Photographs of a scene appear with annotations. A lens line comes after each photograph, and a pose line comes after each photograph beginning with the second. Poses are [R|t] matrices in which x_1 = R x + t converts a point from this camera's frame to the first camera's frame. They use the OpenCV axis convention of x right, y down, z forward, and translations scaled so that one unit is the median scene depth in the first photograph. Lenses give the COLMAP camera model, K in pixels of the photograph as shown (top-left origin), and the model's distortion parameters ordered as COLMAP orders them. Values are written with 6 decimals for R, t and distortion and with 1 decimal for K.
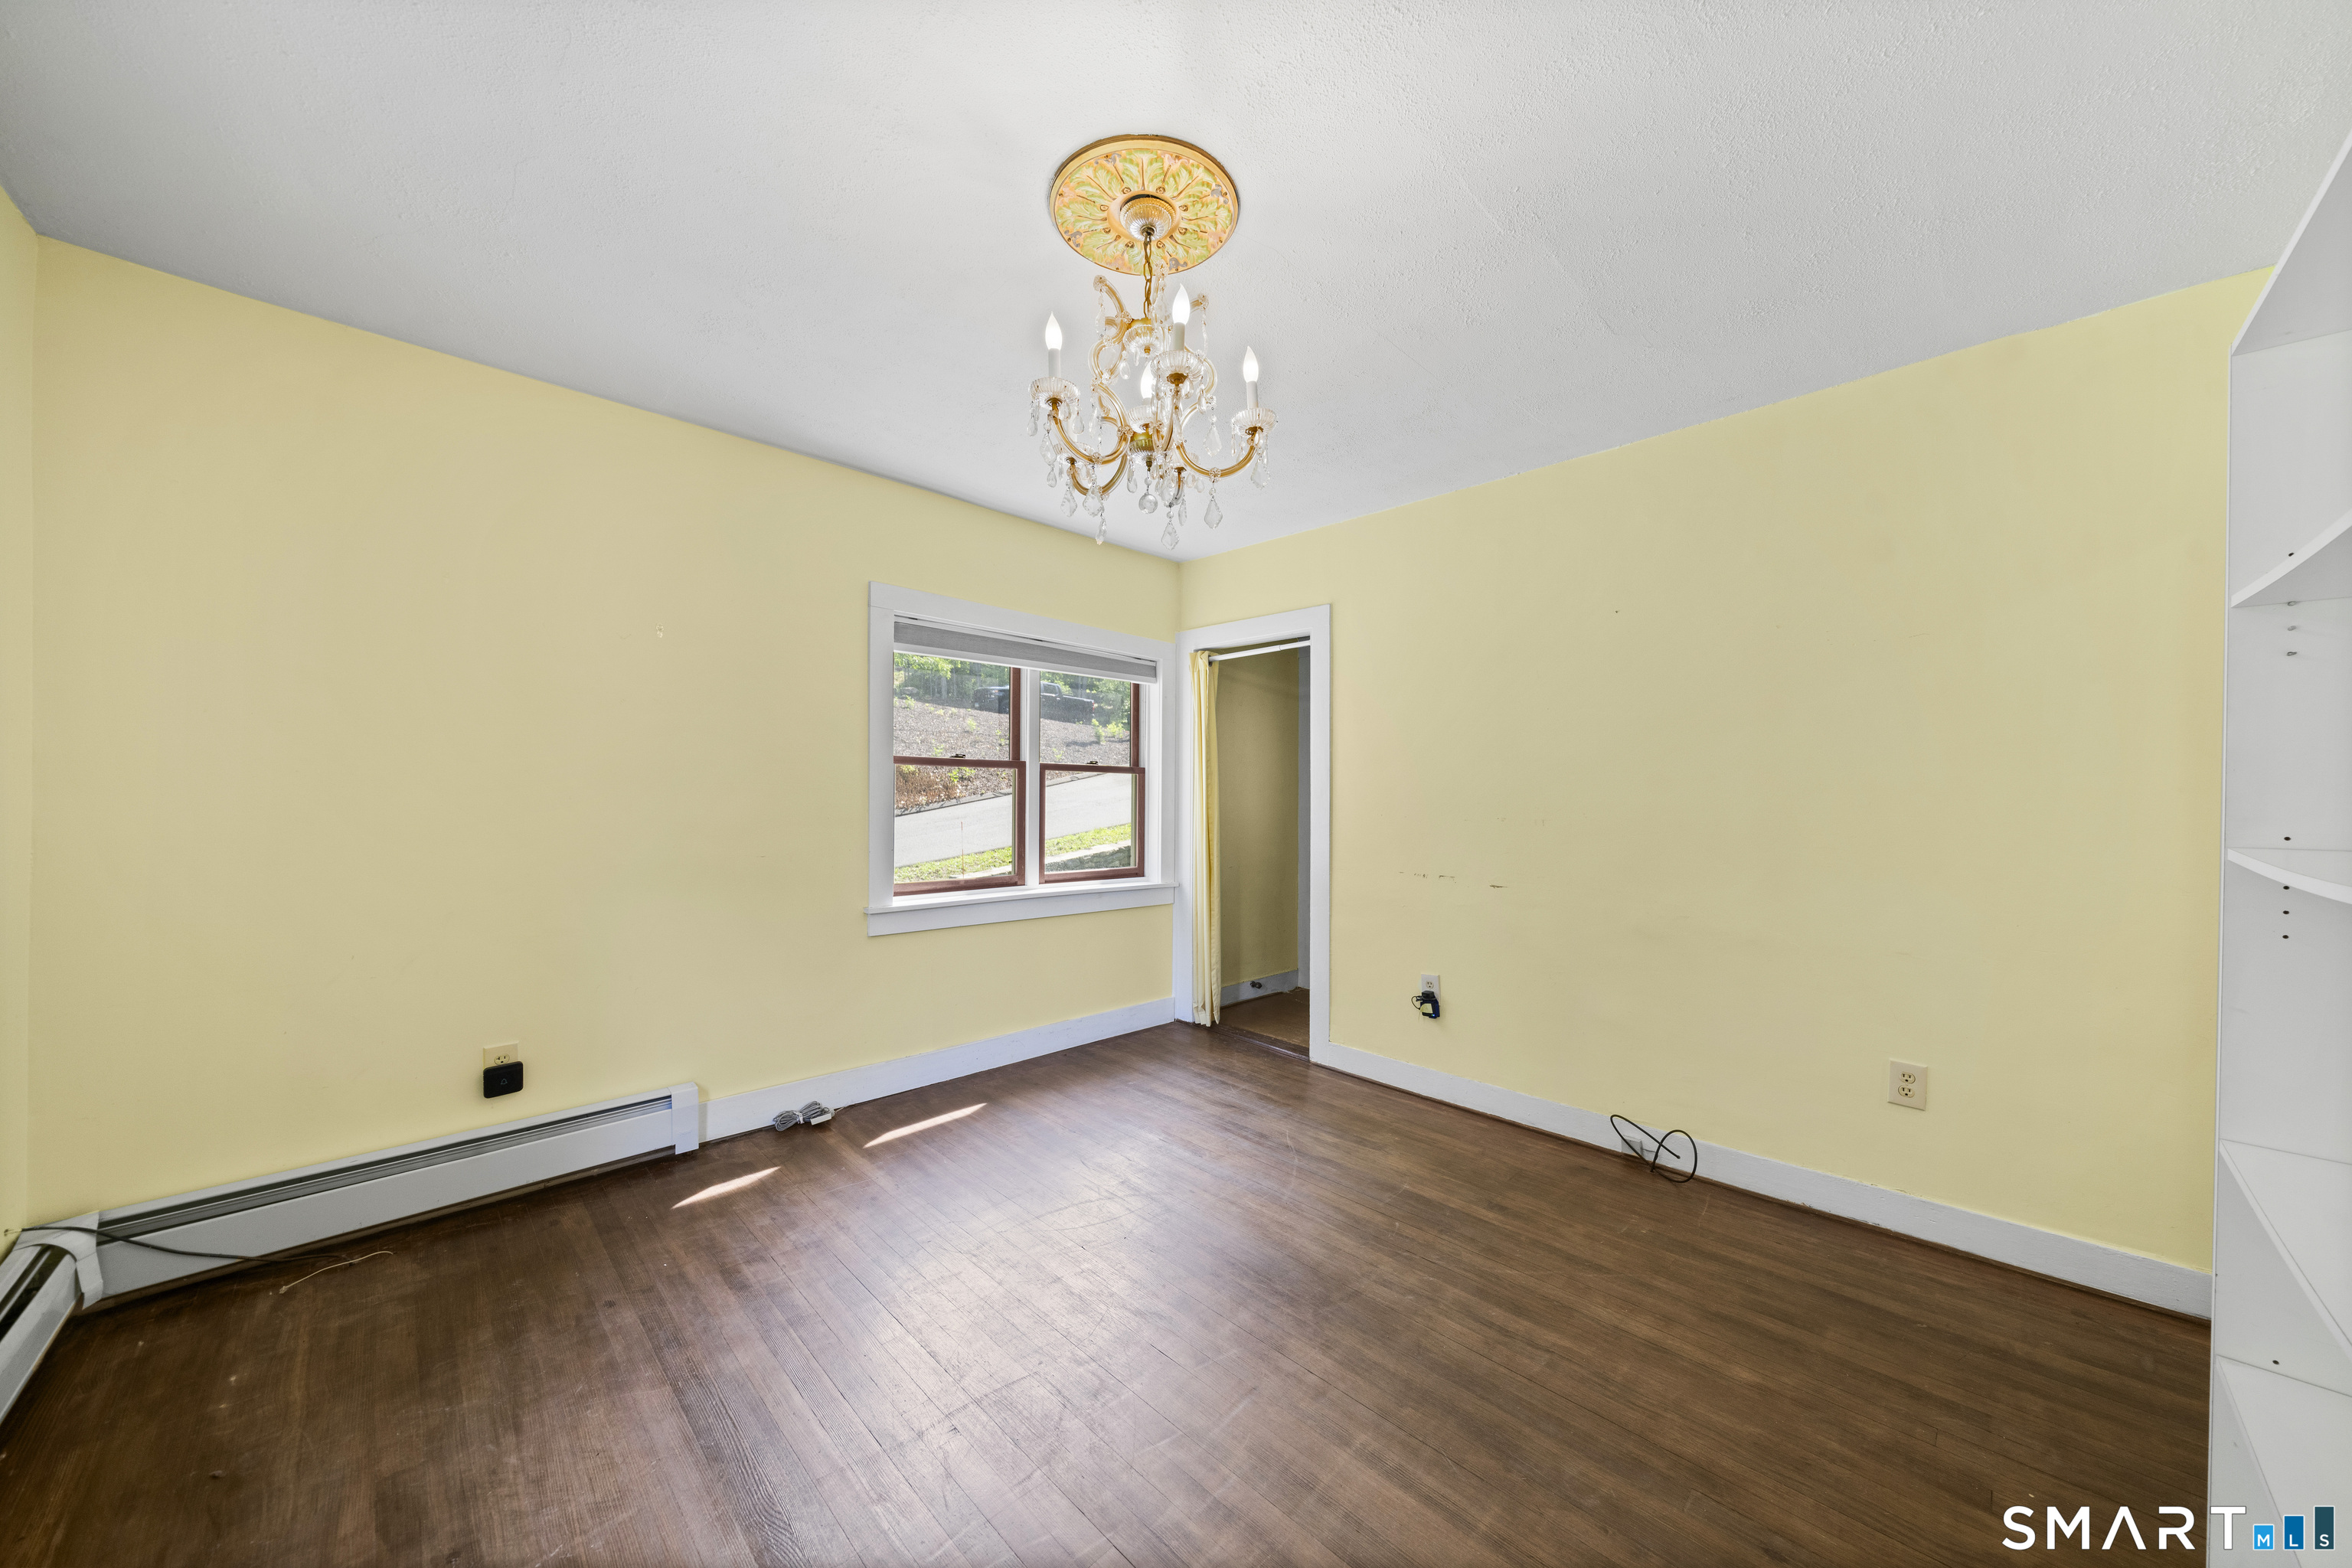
lens RADIAL K [[802.9, 0, 1184.3], [0, 802.9, 789.2], [0, 0, 1]] dist [-0.000515, 0.000024]
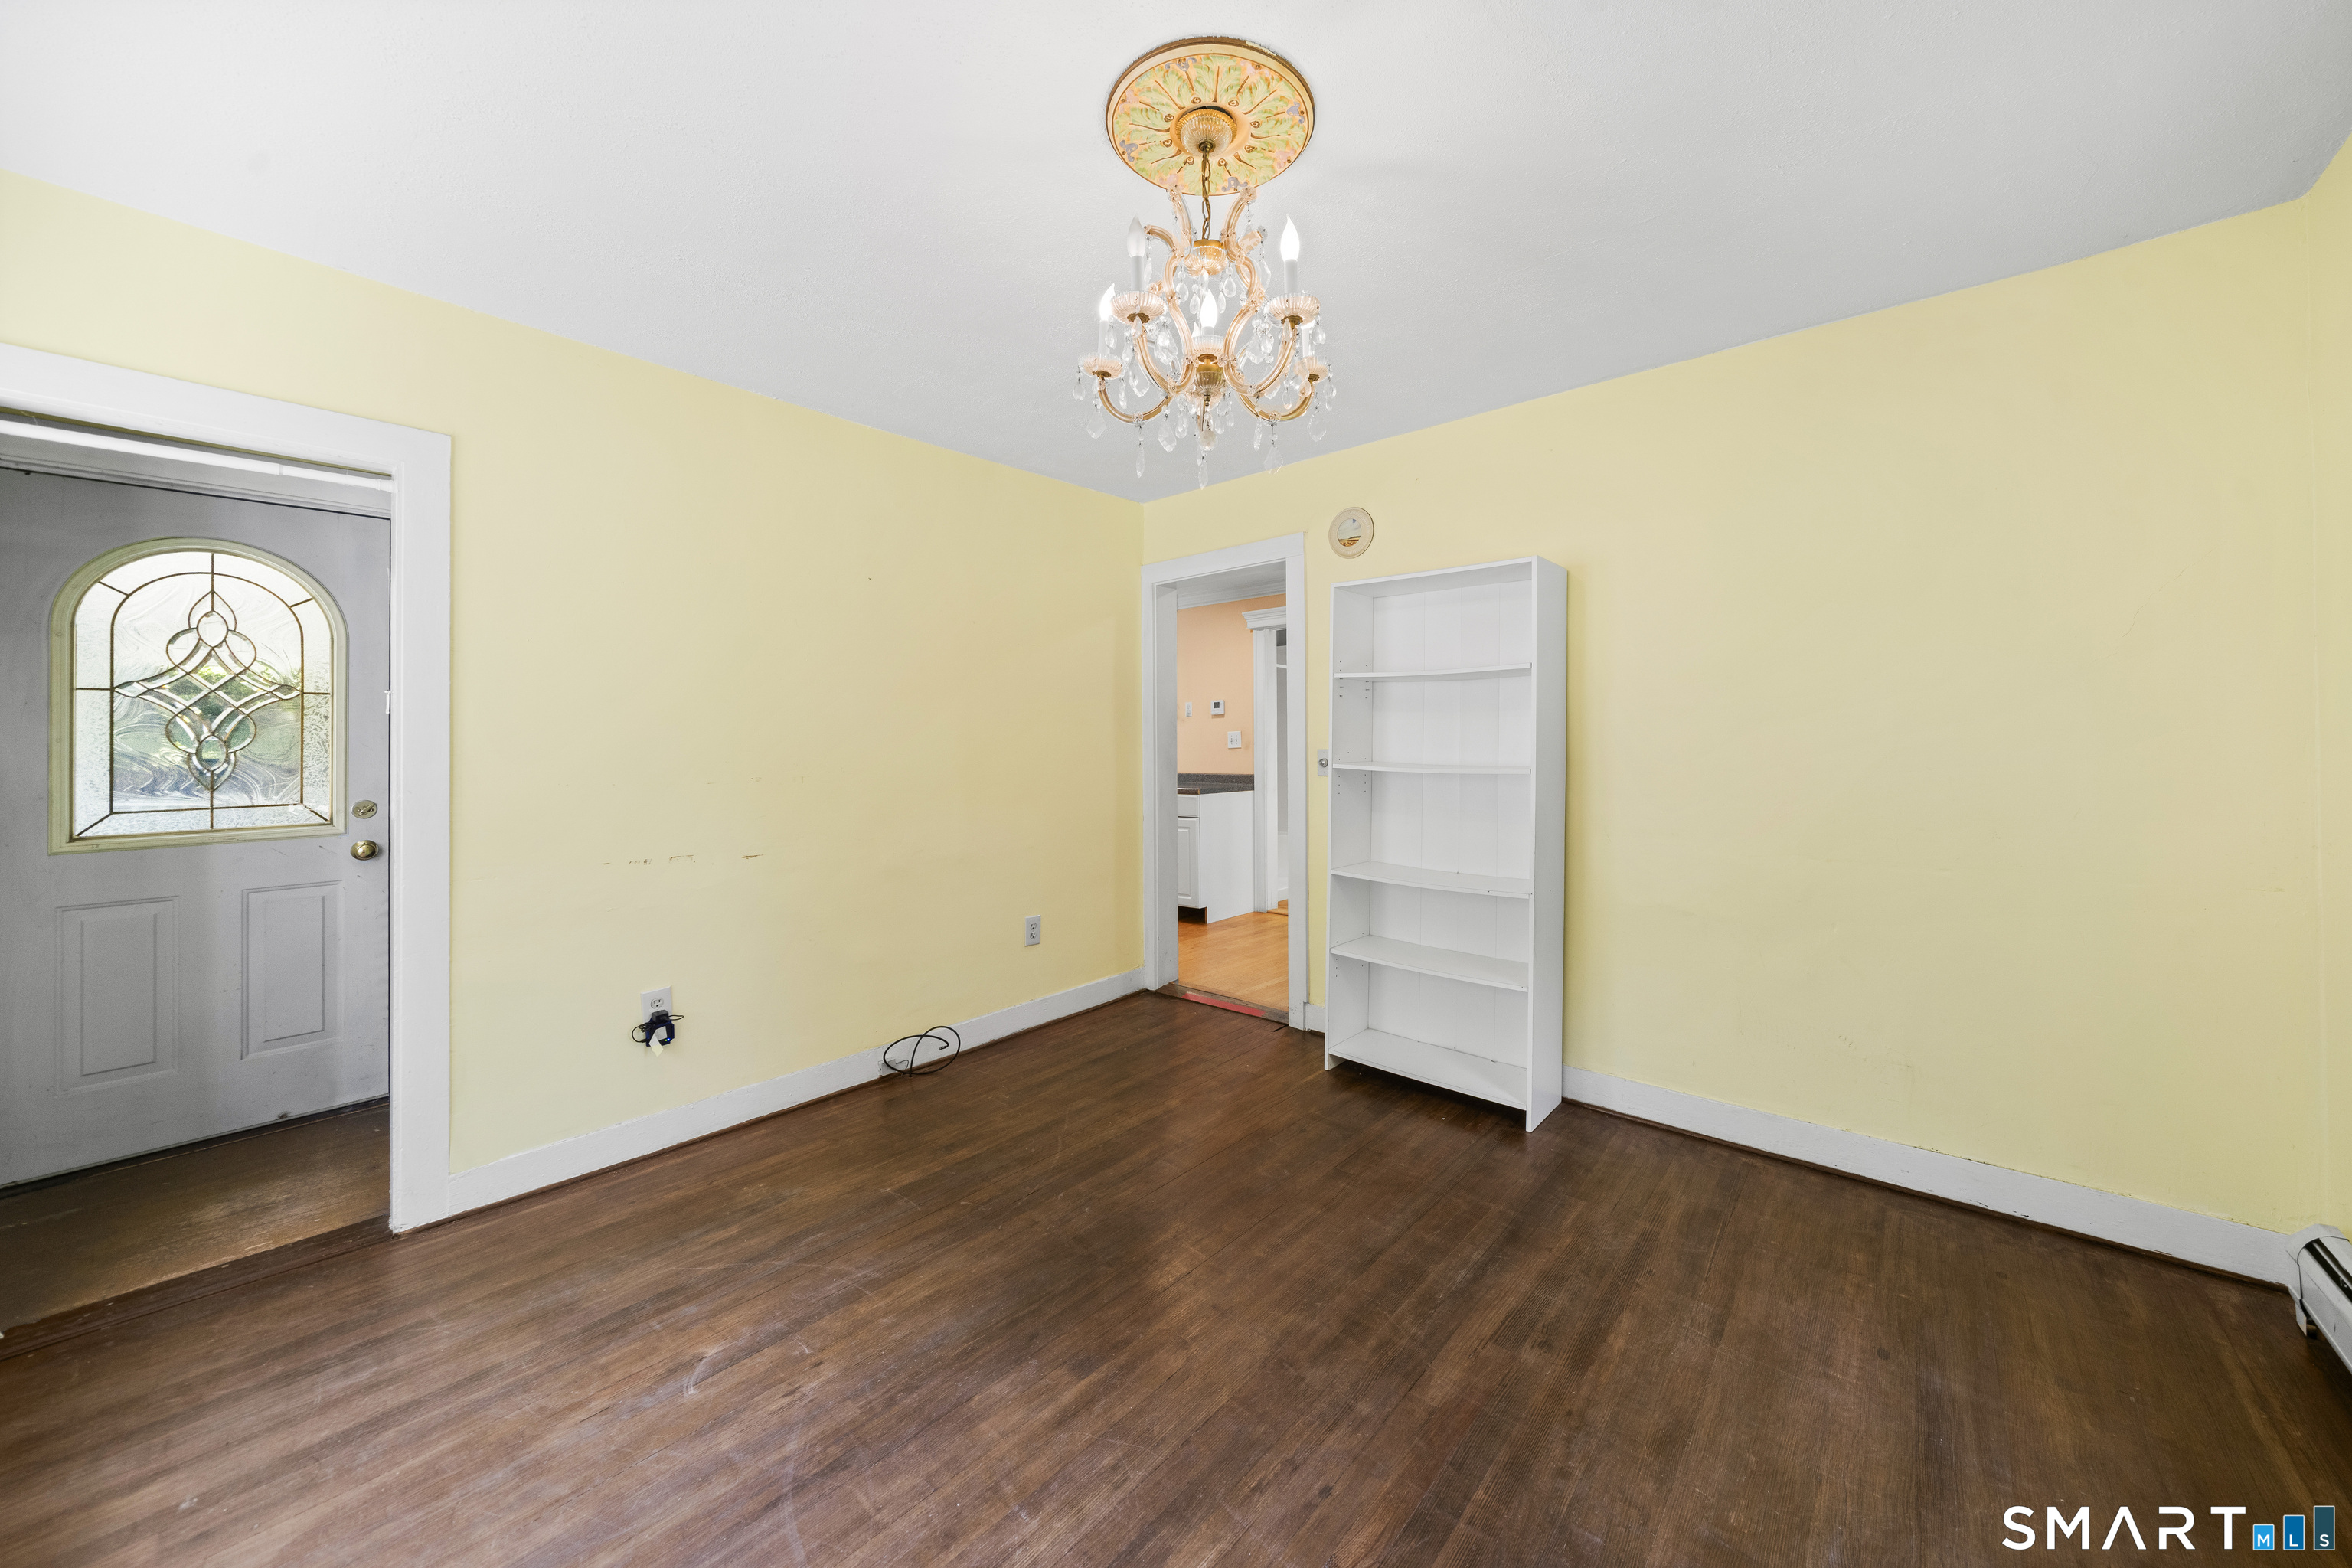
lens RADIAL K [[823.8, 0, 1185.3], [0, 823.8, 744.9], [0, 0, 1]] dist [0.000393, 0.000039]
pose [[-0.052334, -0.007882, 0.998599, -0.647442], [0.002003, 0.999966, 0.007998, -0.006791], [-0.998628, 0.002419, -0.052317, 0.709591]]
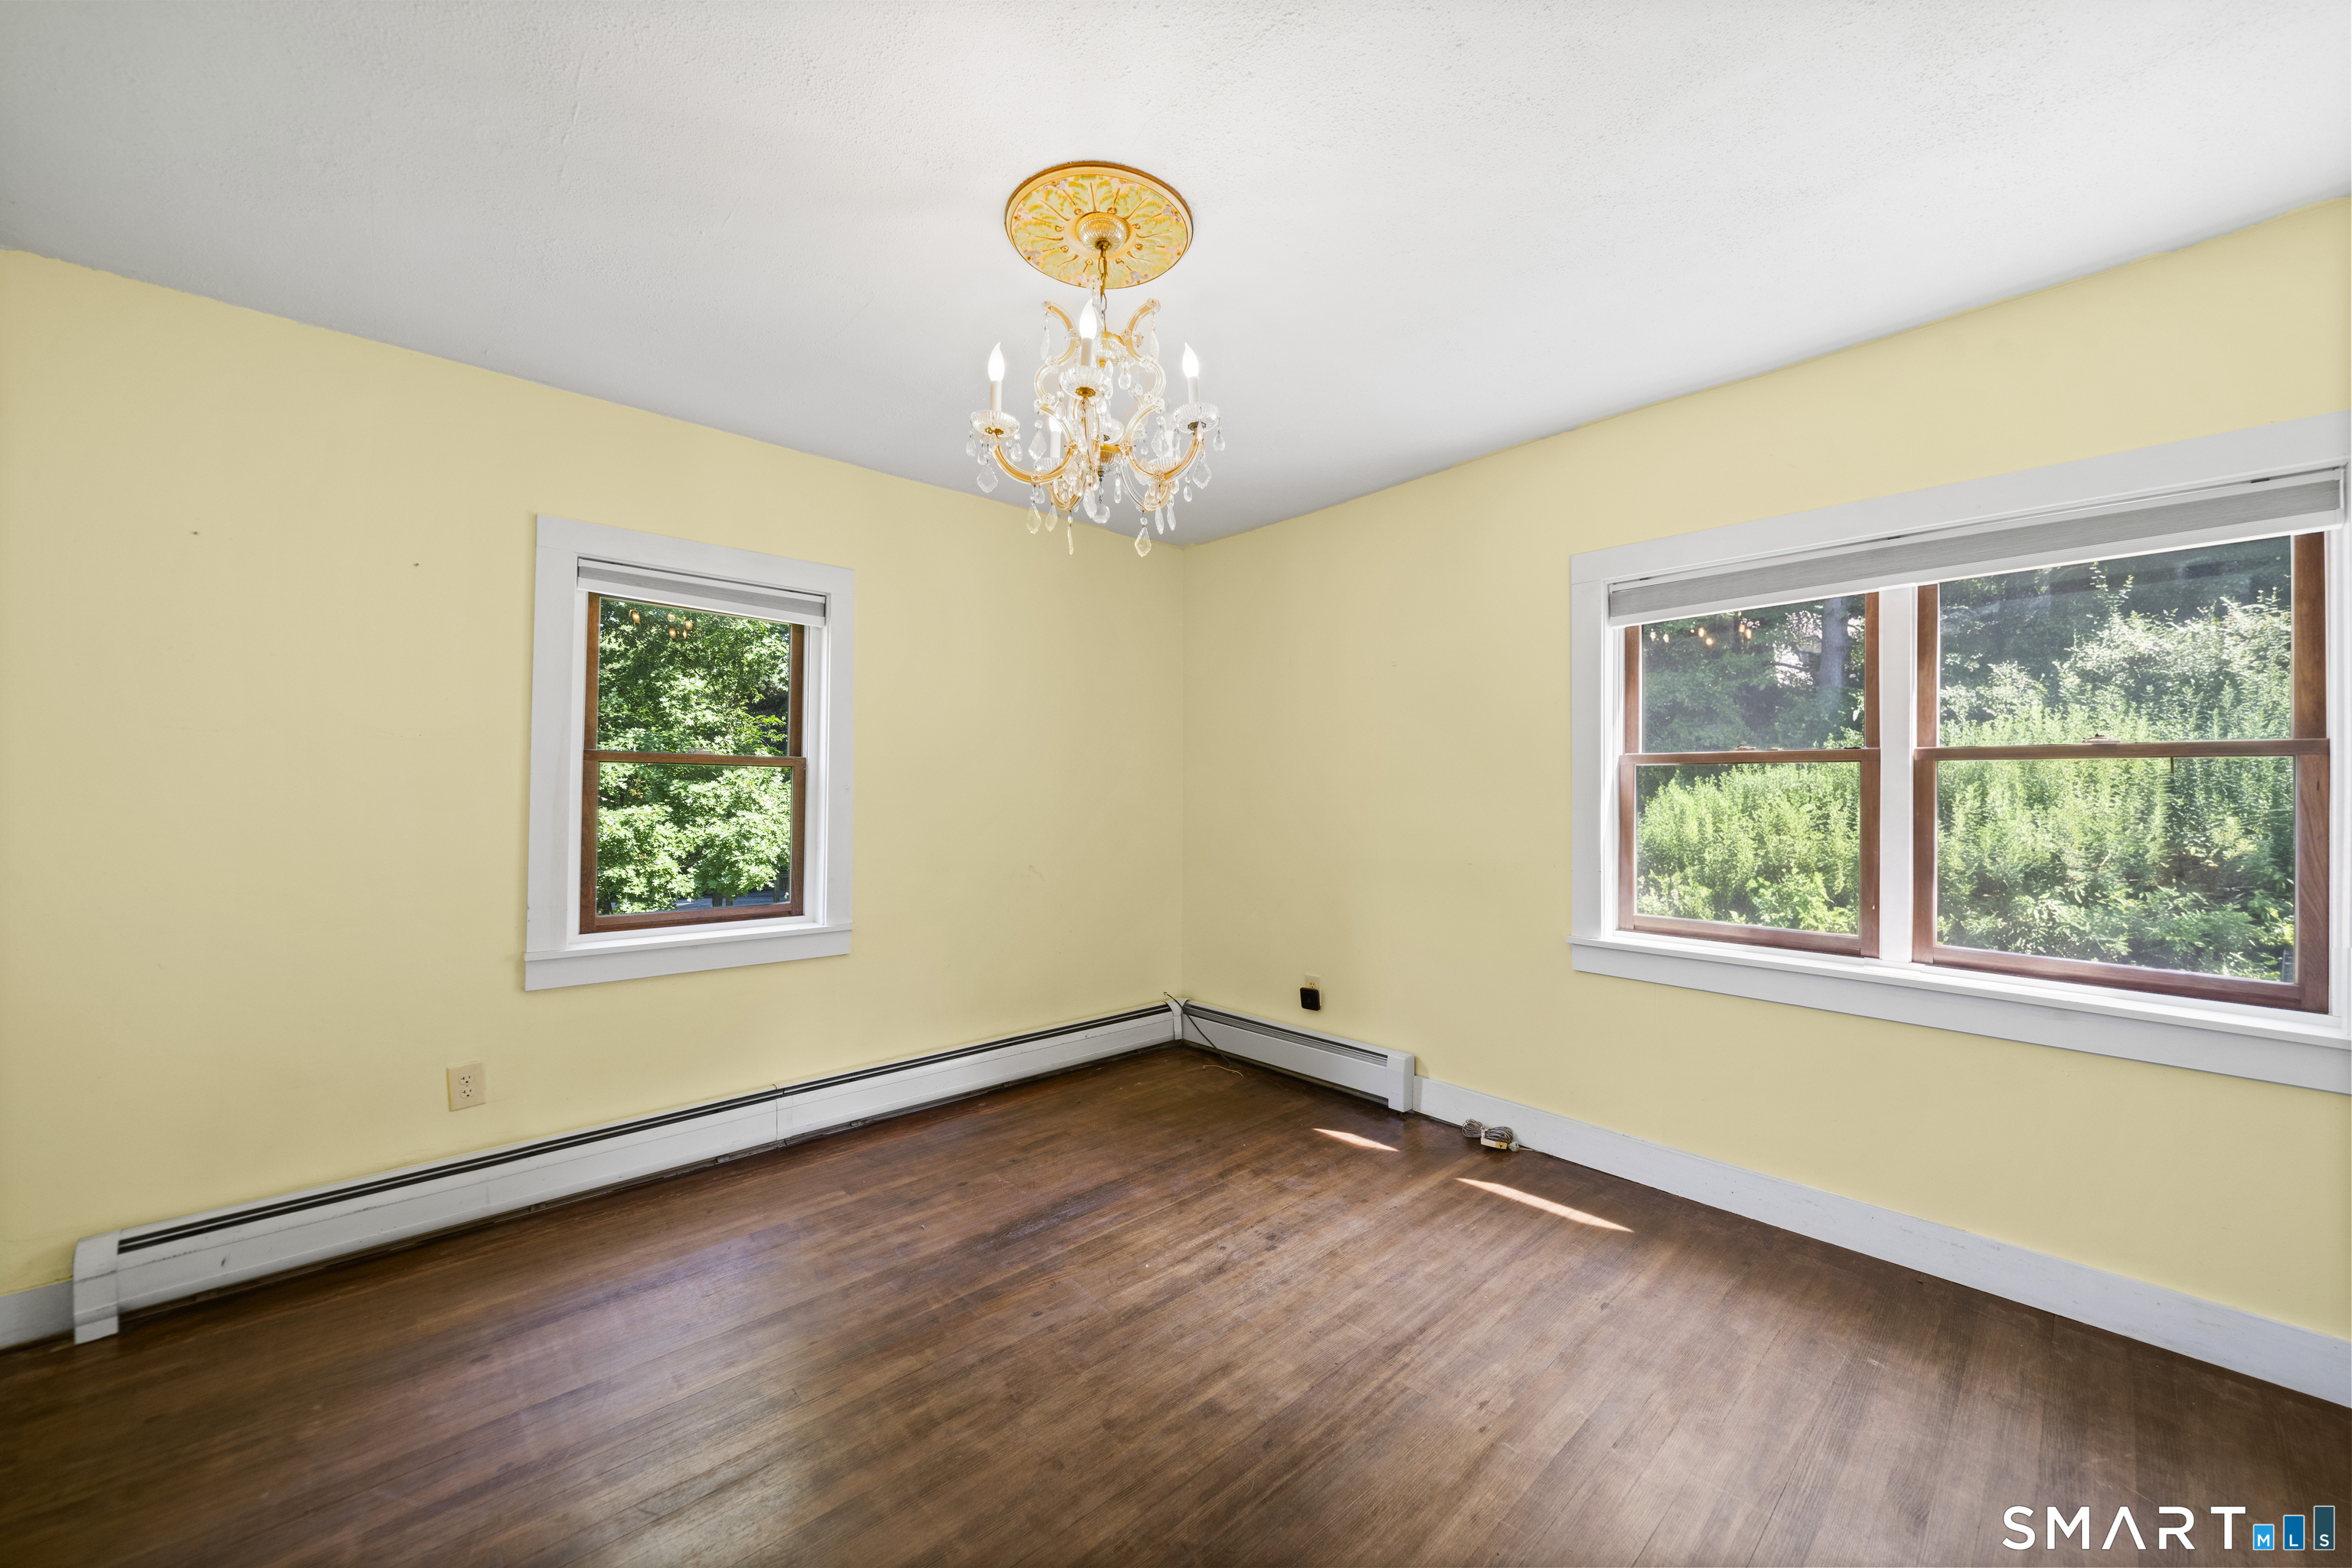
lens RADIAL K [[890.3, 0, 1176.0], [0, 890.3, 784.0], [0, 0, 1]] dist [-0.002007, -0.000168]
pose [[-0.053357, -0.017297, -0.998426, 0.709656], [0.003614, 0.999840, -0.017515, -0.000022], [0.998569, -0.004543, -0.053286, 0.768899]]
